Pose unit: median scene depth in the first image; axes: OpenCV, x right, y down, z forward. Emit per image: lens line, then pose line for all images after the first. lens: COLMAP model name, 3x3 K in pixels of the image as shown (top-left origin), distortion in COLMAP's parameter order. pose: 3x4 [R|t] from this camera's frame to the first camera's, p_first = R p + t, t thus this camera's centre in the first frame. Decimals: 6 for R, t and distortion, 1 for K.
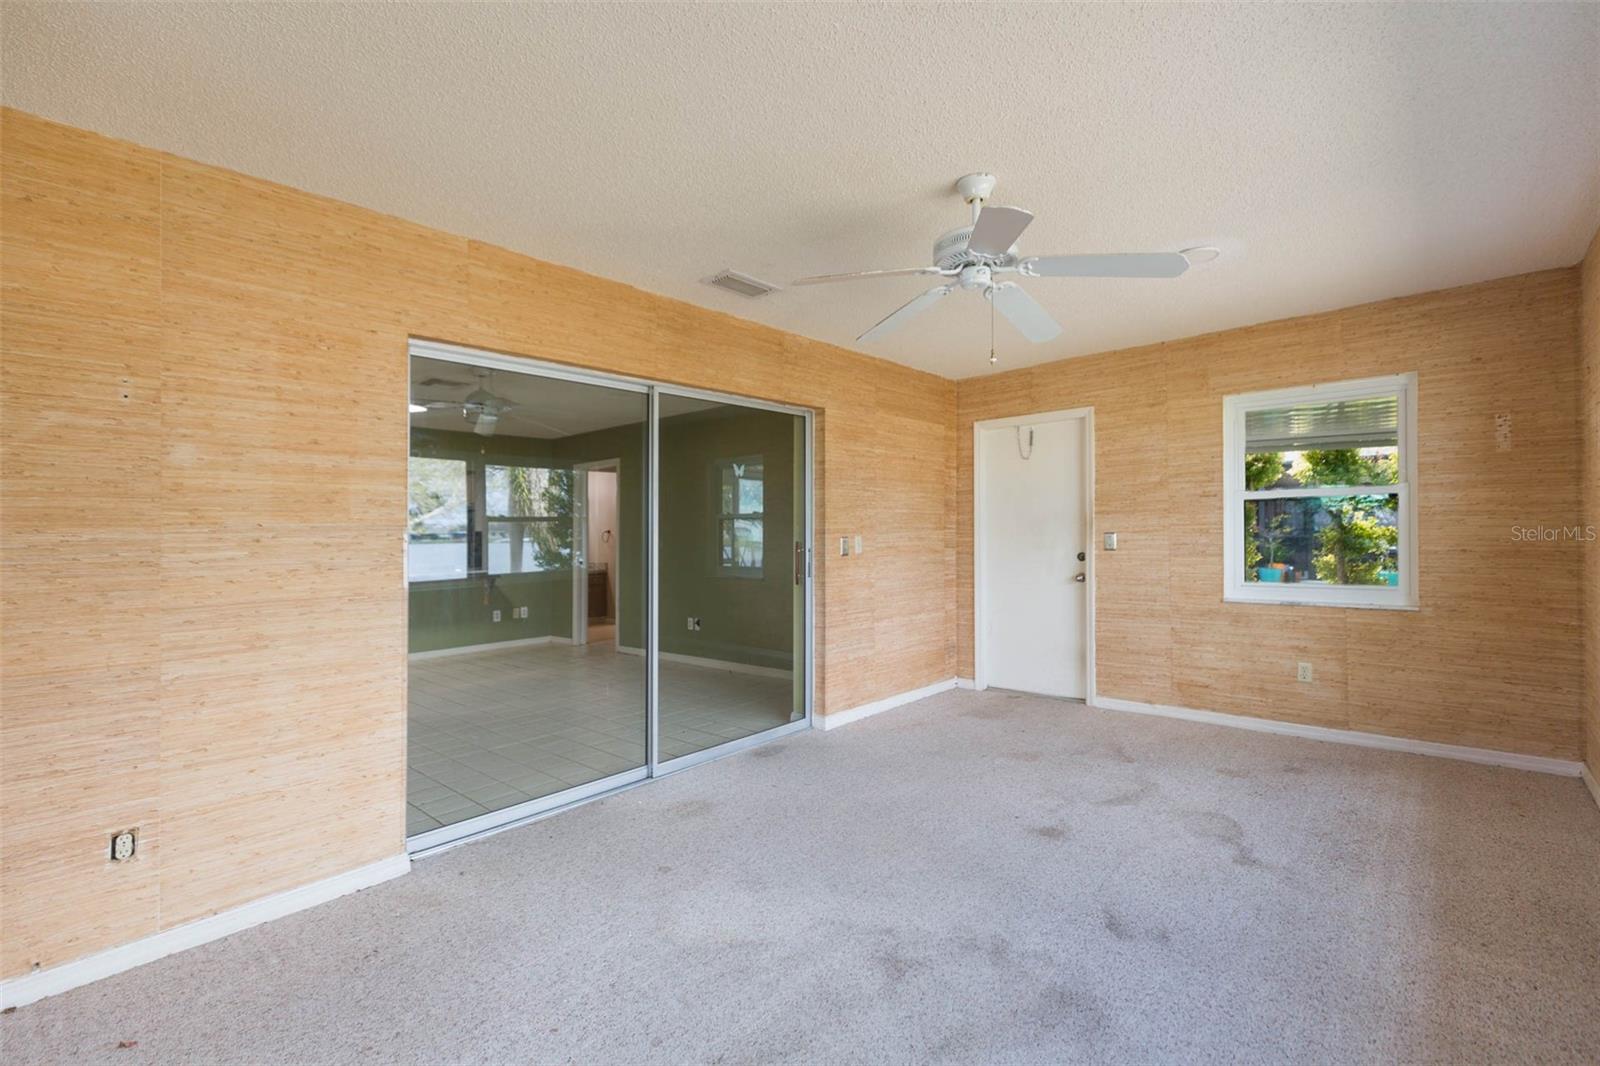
lens RADIAL K [[708.8, 0, 812.1], [0, 708.8, 529.4], [0, 0, 1]] dist [0.003138, 0.000680]
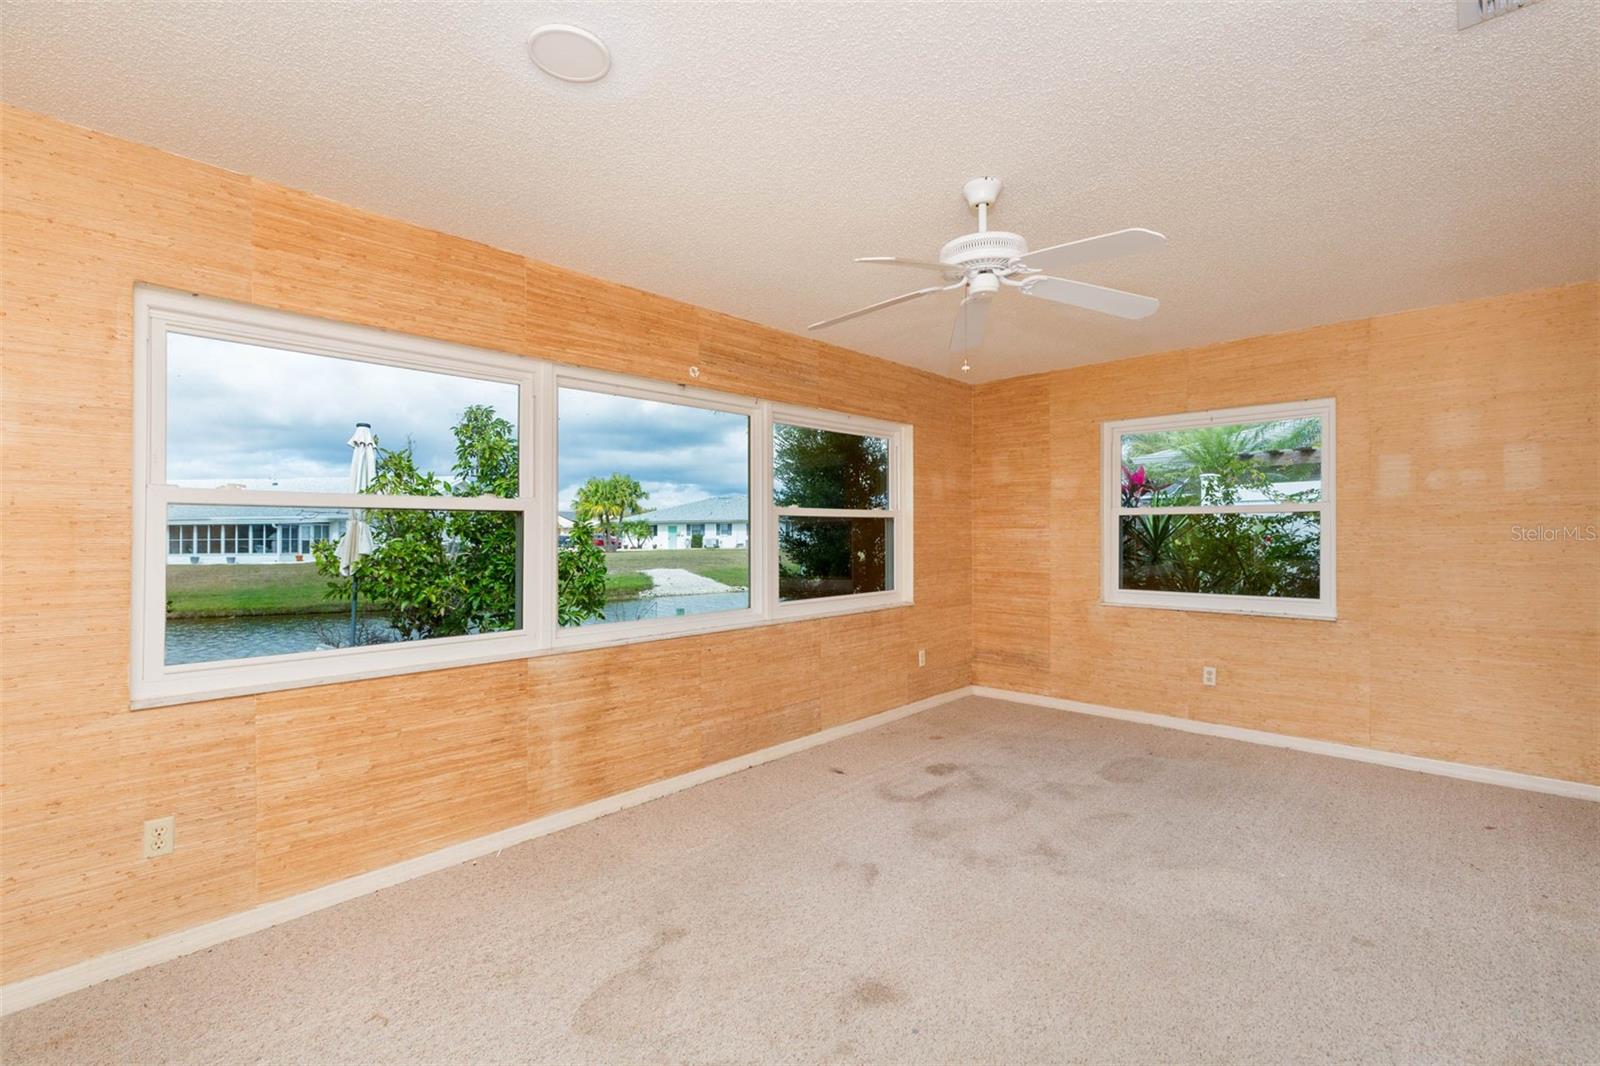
lens RADIAL K [[708.8, 0, 812.1], [0, 708.8, 529.4], [0, 0, 1]] dist [0.003138, 0.000680]
pose [[-0.999298, 0.027194, 0.025786, 0.401806], [0.027029, 0.999612, -0.006758, -0.015754], [-0.025960, -0.006056, -0.999645, 1.851653]]
